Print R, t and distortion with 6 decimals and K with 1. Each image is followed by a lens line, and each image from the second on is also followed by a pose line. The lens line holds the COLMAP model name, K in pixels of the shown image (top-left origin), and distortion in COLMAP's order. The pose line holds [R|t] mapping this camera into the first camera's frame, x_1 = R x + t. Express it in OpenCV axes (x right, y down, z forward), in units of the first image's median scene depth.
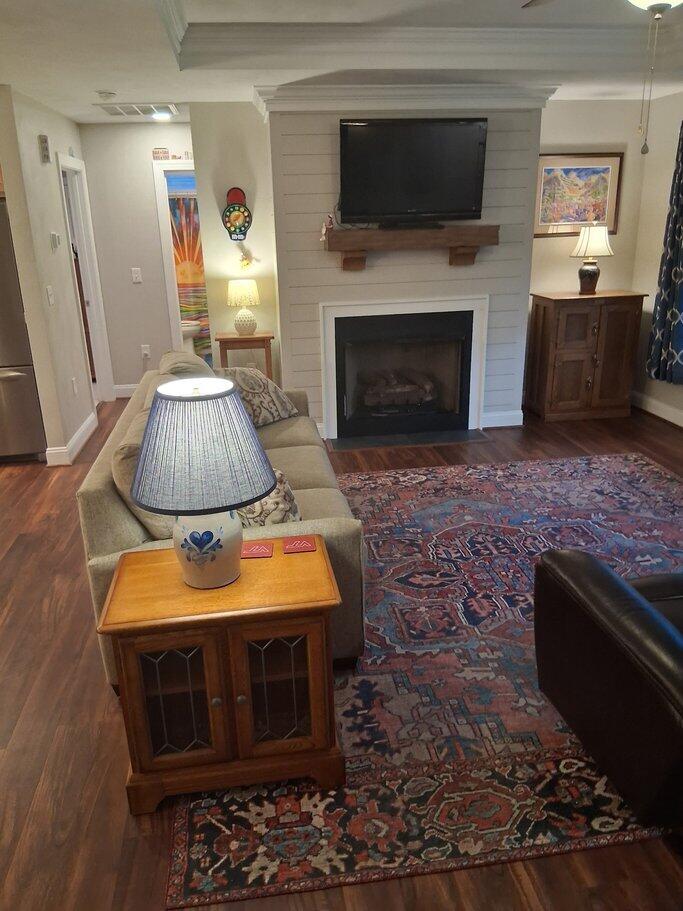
lens RADIAL K [[704.4, 0, 336.2], [0, 704.4, 455.5], [0, 0, 1]] dist [0.065221, -0.122036]
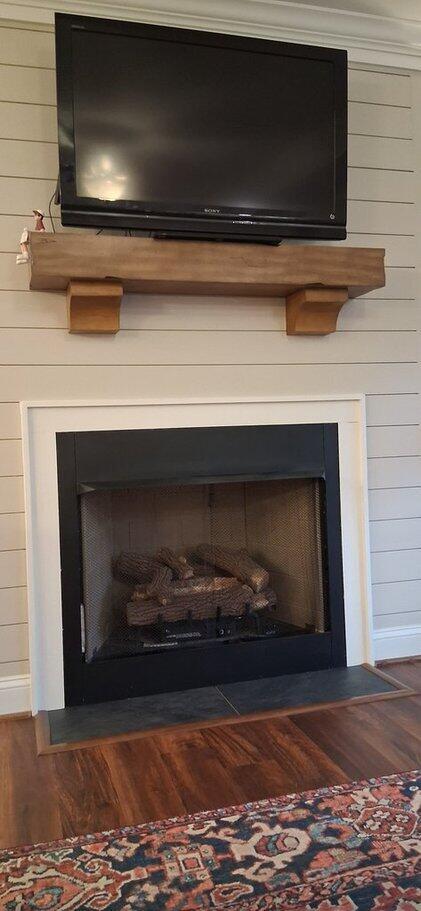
lens RADIAL K [[694.6, 0, 209.0], [0, 694.6, 454.3], [0, 0, 1]] dist [0.039867, -0.009604]
pose [[0.989382, -0.015489, 0.144512, 0.033182], [0.058852, 0.951837, -0.300904, -0.043002], [-0.132892, 0.306214, 0.942641, 0.606252]]
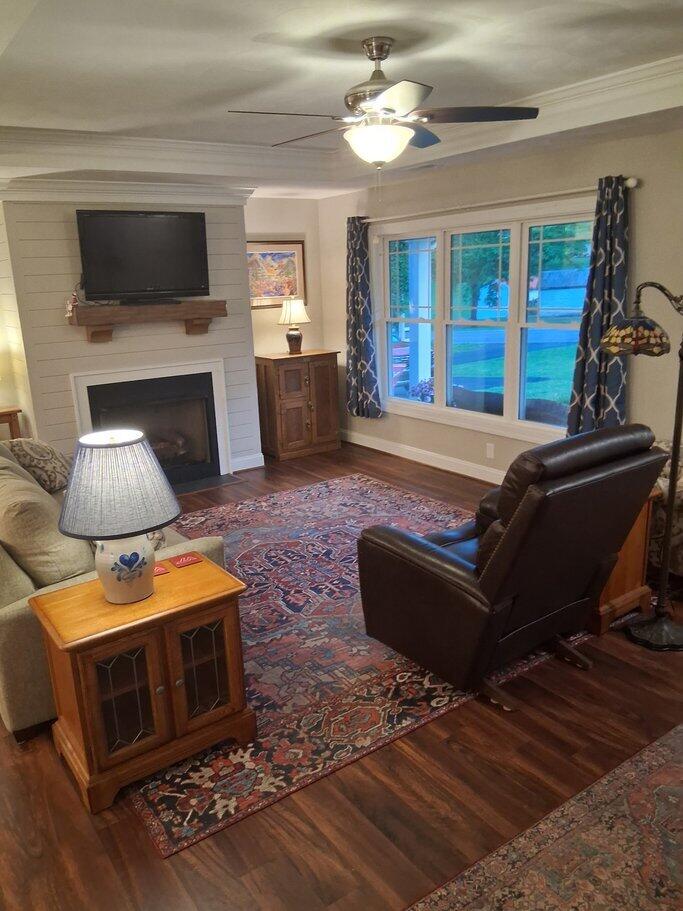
lens RADIAL K [[688.7, 0, 344.9], [0, 688.7, 474.8], [0, 0, 1]] dist [0.043018, -0.083308]
pose [[0.885355, -0.135620, 0.444695, -0.151503], [0.163368, 0.986262, -0.024469, 0.025927], [-0.435268, 0.094313, 0.895348, -0.098880]]
